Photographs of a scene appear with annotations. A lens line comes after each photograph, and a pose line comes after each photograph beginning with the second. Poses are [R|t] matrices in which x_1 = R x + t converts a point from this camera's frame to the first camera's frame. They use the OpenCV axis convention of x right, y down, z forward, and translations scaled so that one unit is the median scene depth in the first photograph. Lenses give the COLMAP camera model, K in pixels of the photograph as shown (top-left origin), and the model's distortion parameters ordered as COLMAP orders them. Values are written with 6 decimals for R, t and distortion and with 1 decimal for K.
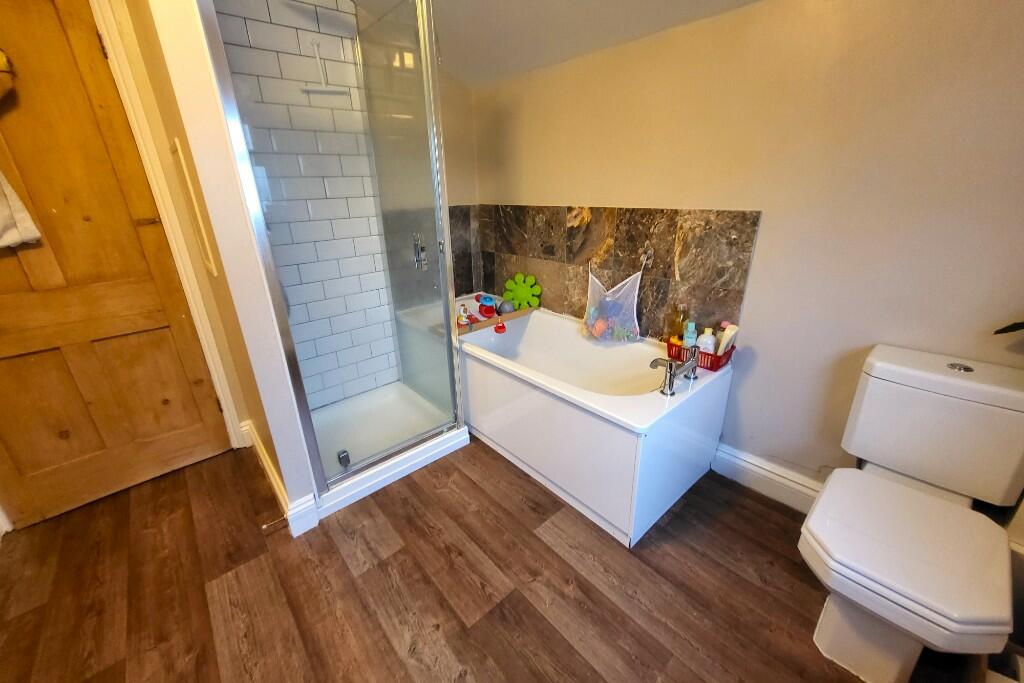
lens RADIAL K [[397.9, 0, 507.4], [0, 397.9, 339.9], [0, 0, 1]] dist [-0.001611, 0.000243]
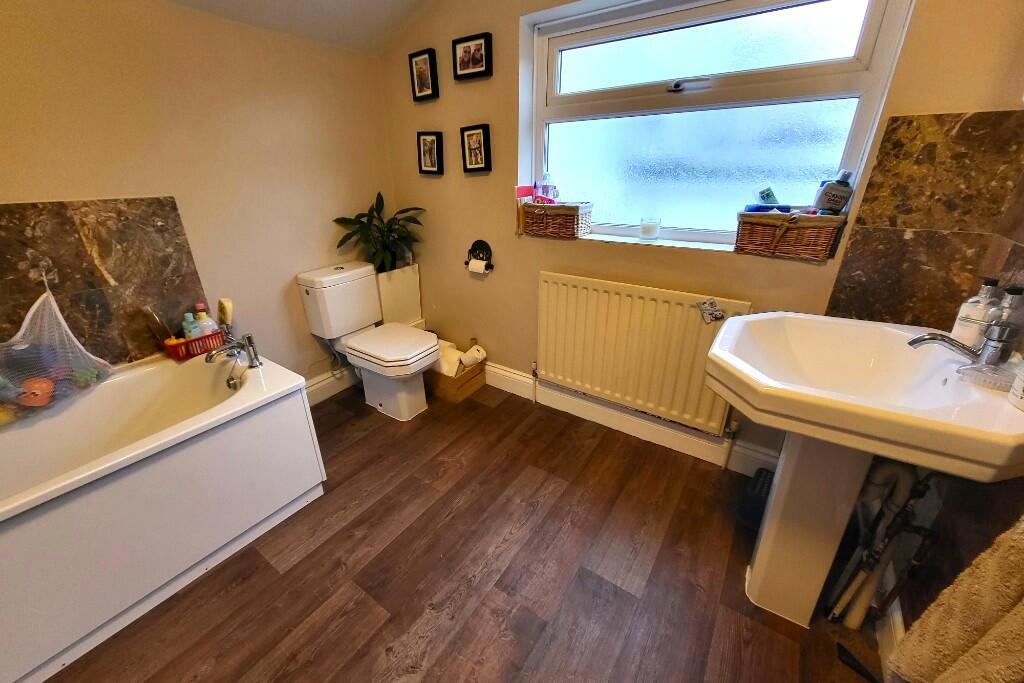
lens RADIAL K [[397.9, 0, 506.3], [0, 397.9, 339.2], [0, 0, 1]] dist [-0.001611, 0.000243]
pose [[-0.260183, -0.341058, 0.903318, -0.655506], [0.375482, 0.826164, 0.420078, -0.107582], [-0.889561, 0.448477, -0.086893, 0.425111]]
